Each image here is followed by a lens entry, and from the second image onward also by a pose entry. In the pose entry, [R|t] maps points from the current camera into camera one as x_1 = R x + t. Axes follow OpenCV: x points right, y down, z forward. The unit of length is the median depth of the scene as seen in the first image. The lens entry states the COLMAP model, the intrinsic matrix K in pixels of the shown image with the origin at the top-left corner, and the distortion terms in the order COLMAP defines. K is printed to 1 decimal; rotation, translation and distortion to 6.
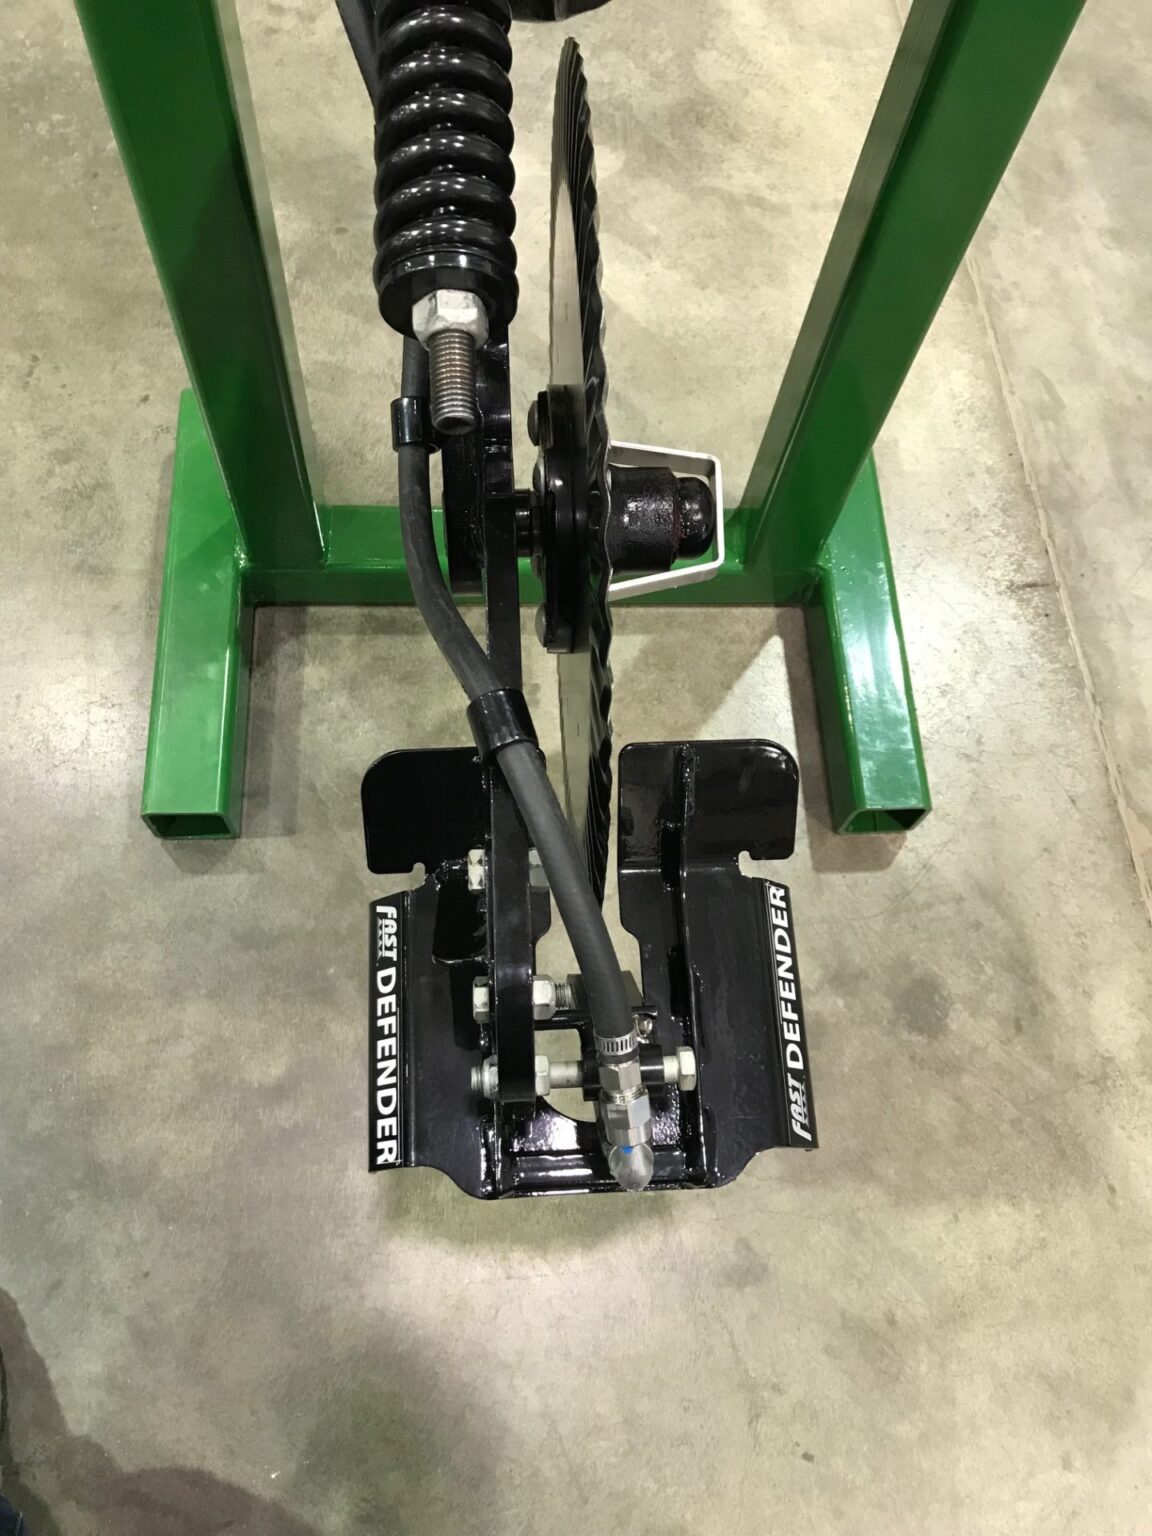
lens RADIAL K [[1287.0, 0, 582.7], [0, 1287.0, 763.9], [0, 0, 1]] dist [0.004120, 0.015116]
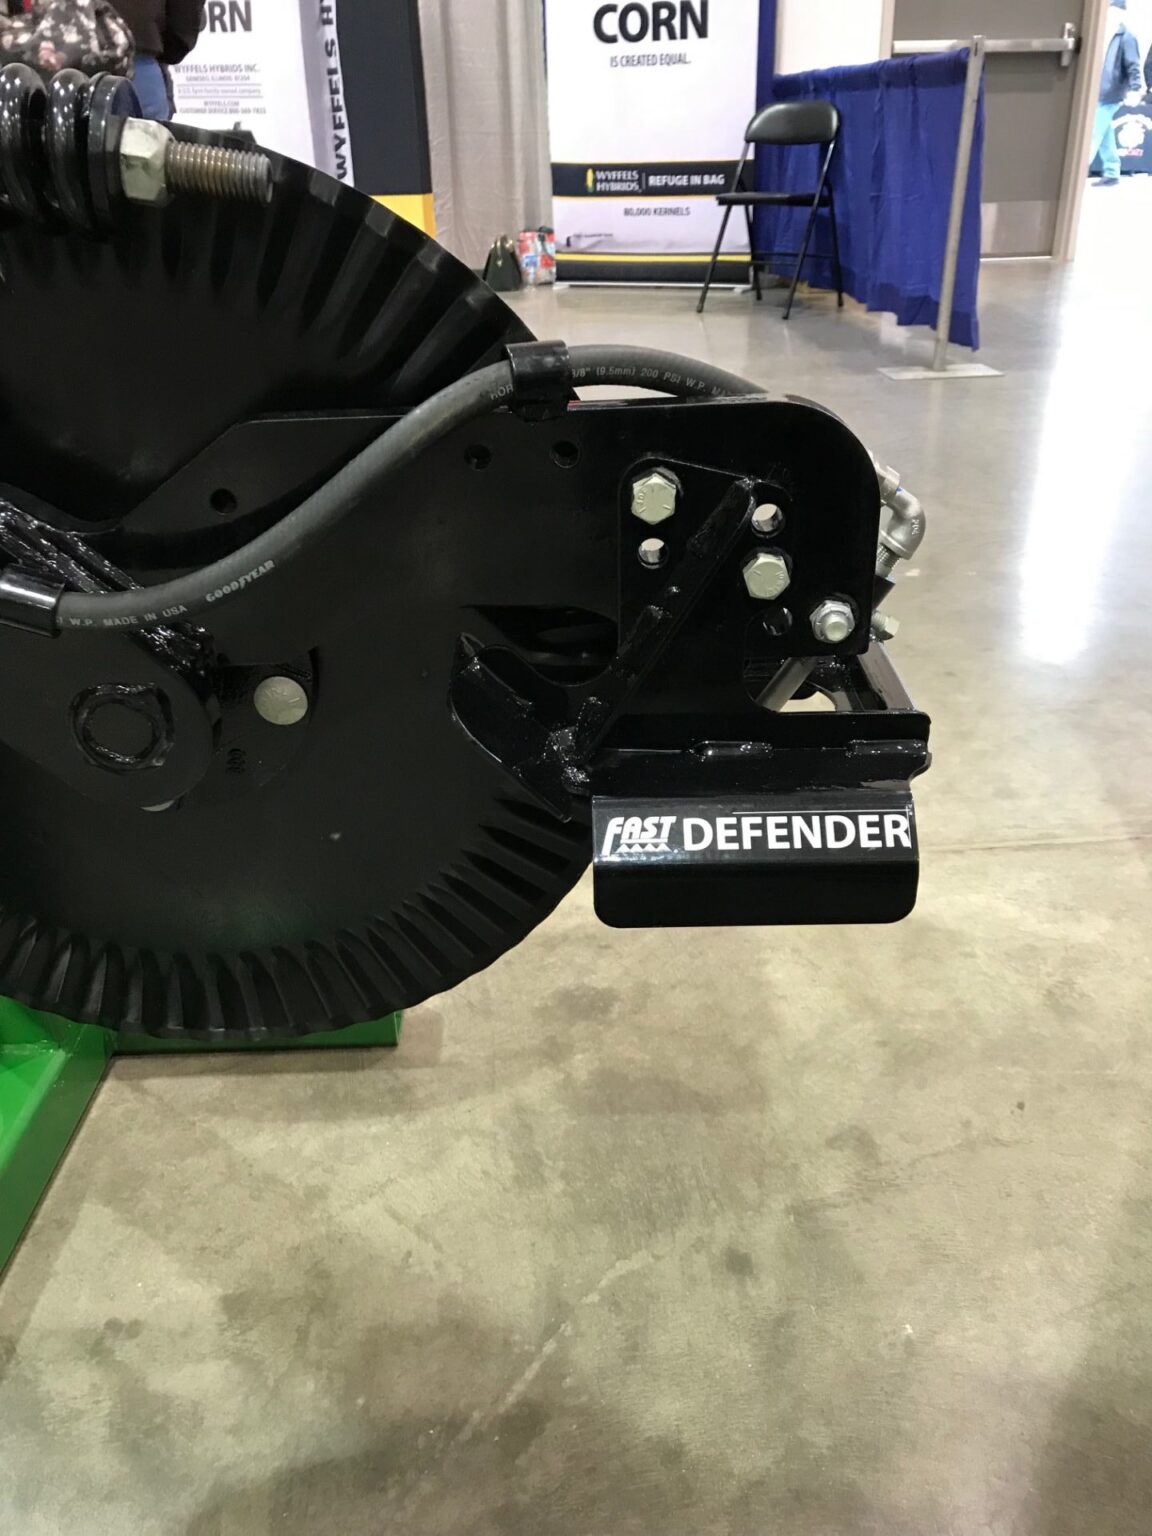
lens RADIAL K [[1287.0, 0, 586.6], [0, 1287.0, 765.5], [0, 0, 1]] dist [0.004120, 0.015116]
pose [[0.033637, -0.512895, 0.857792, -0.576745], [0.937168, 0.314395, 0.151234, -0.024749], [-0.347253, 0.798808, 0.491244, 0.404080]]
